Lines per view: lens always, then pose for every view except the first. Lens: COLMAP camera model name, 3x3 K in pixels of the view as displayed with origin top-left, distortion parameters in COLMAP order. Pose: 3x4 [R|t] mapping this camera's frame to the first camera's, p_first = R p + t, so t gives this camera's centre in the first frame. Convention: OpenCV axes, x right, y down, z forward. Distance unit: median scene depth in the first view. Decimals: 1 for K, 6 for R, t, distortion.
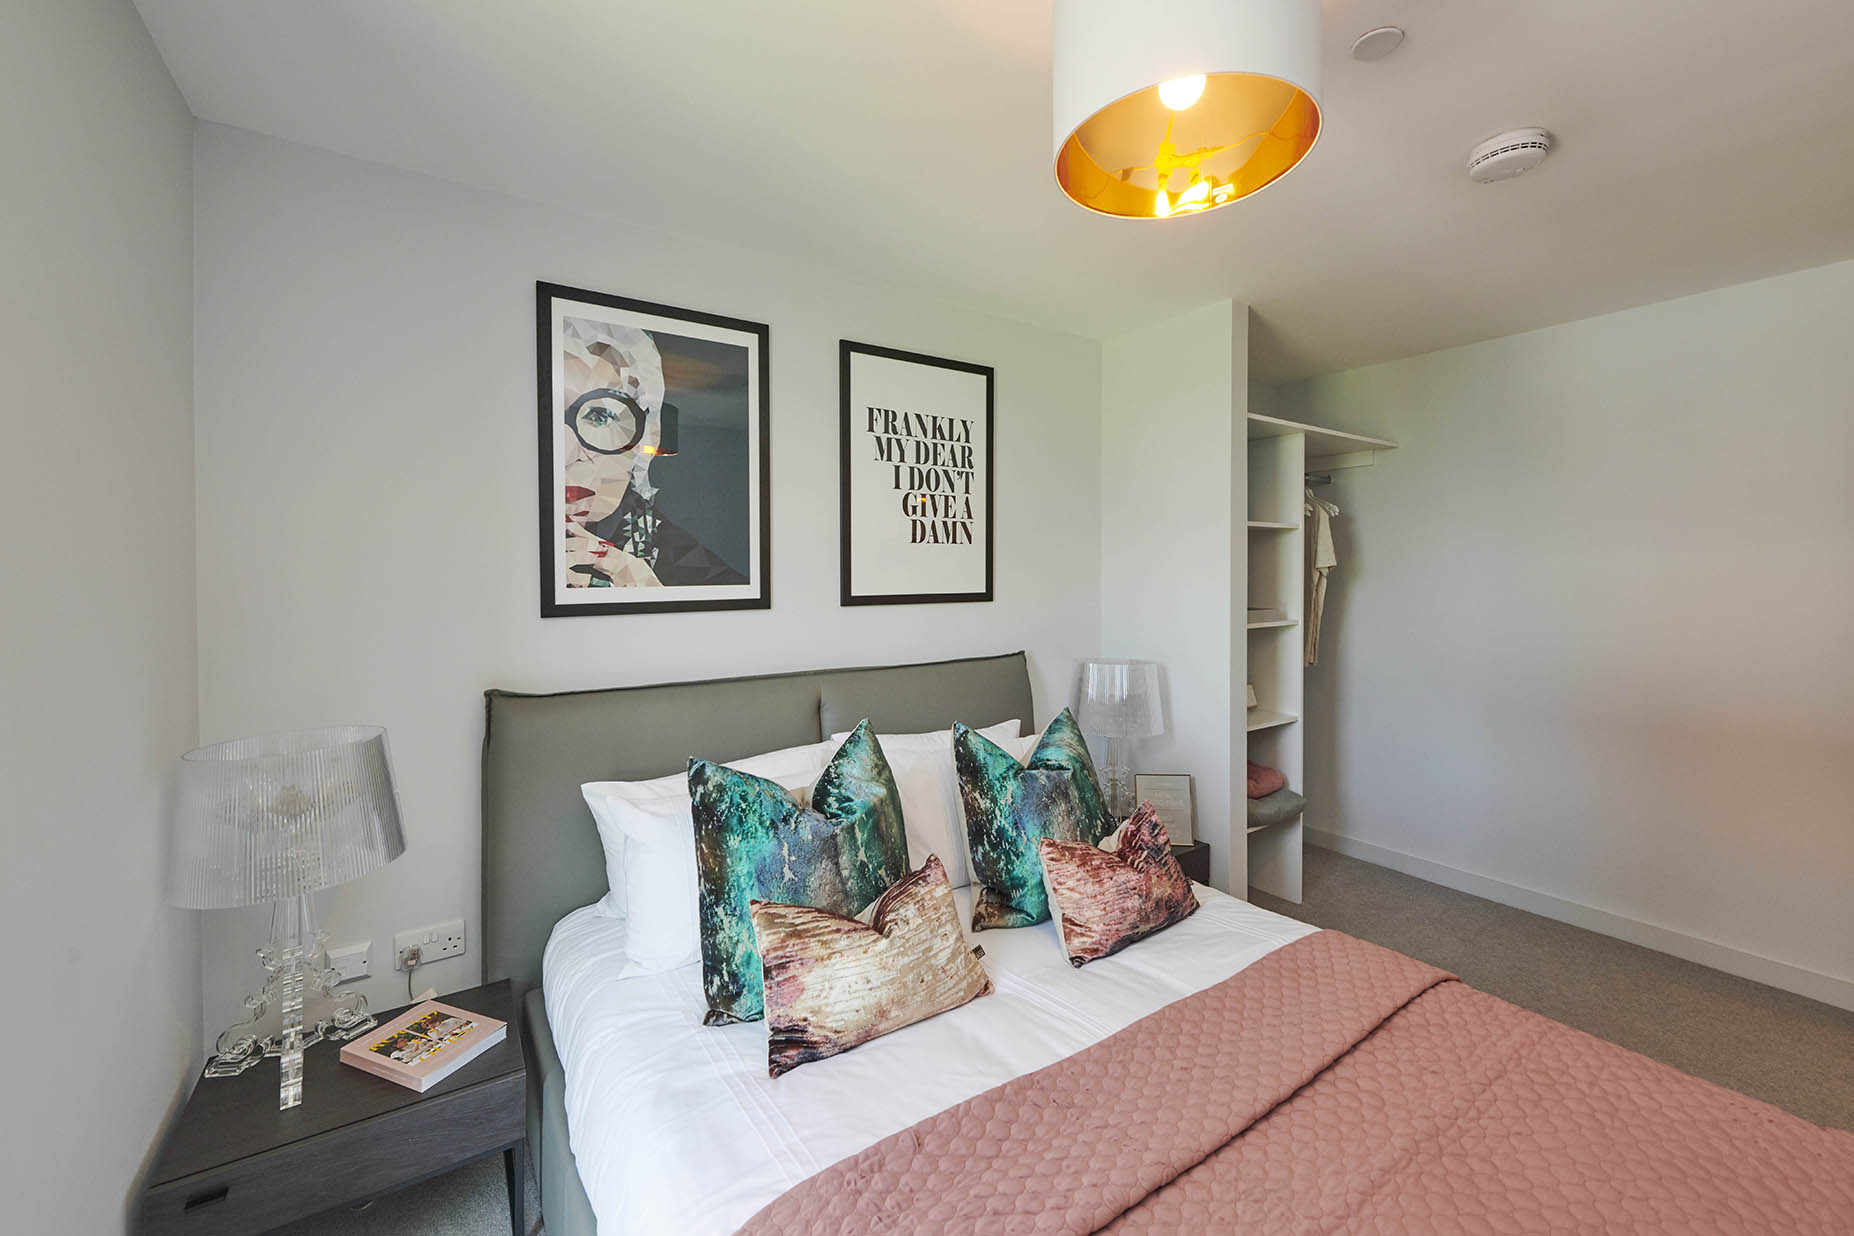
lens RADIAL K [[752.8, 0, 959.6], [0, 752.8, 617.1], [0, 0, 1]] dist [-0.000957, -0.000106]
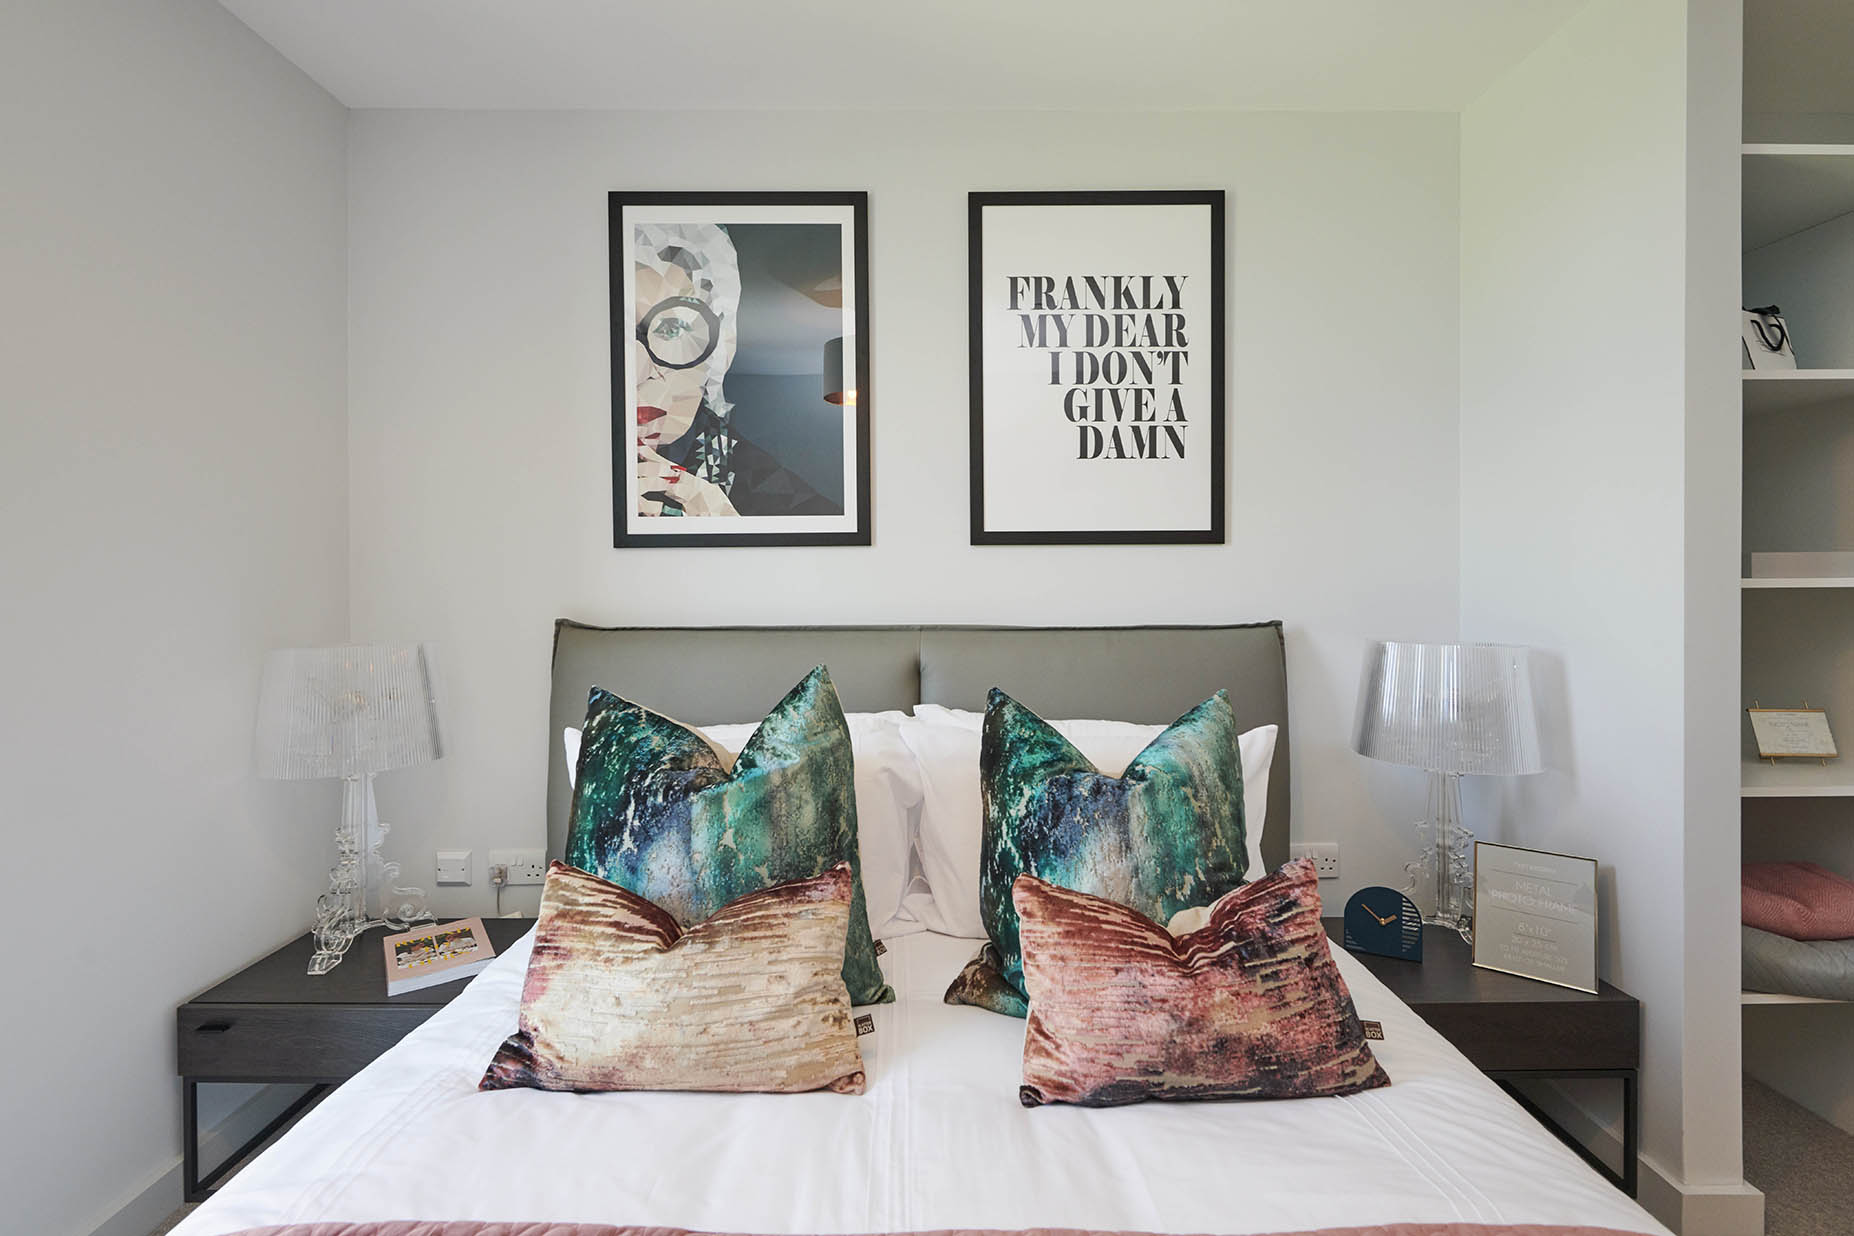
lens RADIAL K [[848.5, 0, 927.0], [0, 848.5, 618.0], [0, 0, 1]] dist [-0.000548, -0.000829]
pose [[0.821023, 0.021481, -0.570491, 0.329576], [-0.029769, 0.999543, -0.005206, 0.071839], [0.570118, 0.021258, 0.821288, 0.302231]]
